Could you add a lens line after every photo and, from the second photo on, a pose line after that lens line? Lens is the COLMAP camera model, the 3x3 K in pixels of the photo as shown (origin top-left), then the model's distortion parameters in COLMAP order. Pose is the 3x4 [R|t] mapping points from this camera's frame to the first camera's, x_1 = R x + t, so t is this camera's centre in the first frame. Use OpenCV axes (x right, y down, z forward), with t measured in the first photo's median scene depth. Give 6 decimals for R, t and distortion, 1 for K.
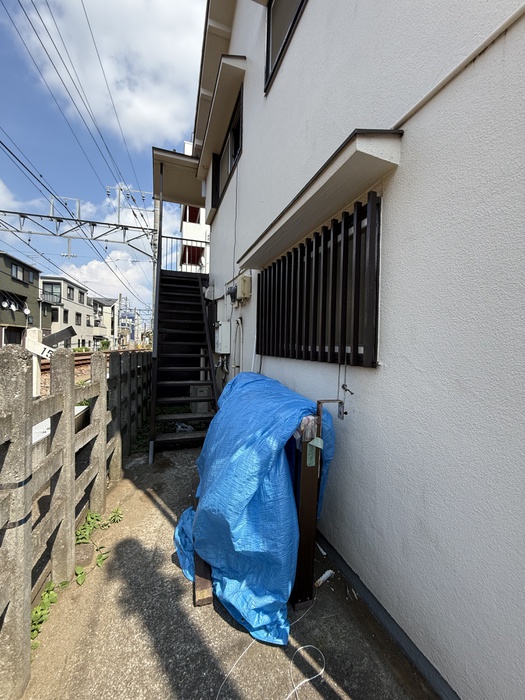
lens RADIAL K [[280.4, 0, 263.8], [0, 280.4, 349.0], [0, 0, 1]] dist [-0.001416, 0.000579]
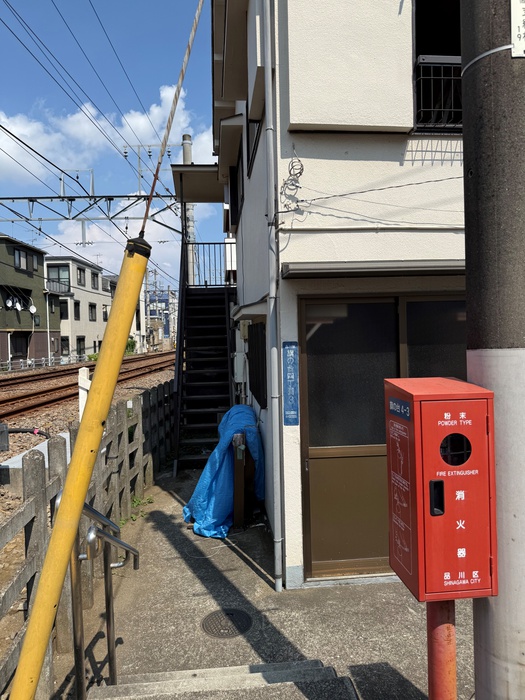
lens RADIAL K [[486.2, 0, 258.8], [0, 486.2, 348.2], [0, 0, 1]] dist [0.186161, -0.365954]
pose [[0.967013, -0.032734, -0.252617, 0.077384], [0.036705, 0.999265, 0.011024, -0.025856], [0.252071, -0.019932, 0.967504, -0.148283]]
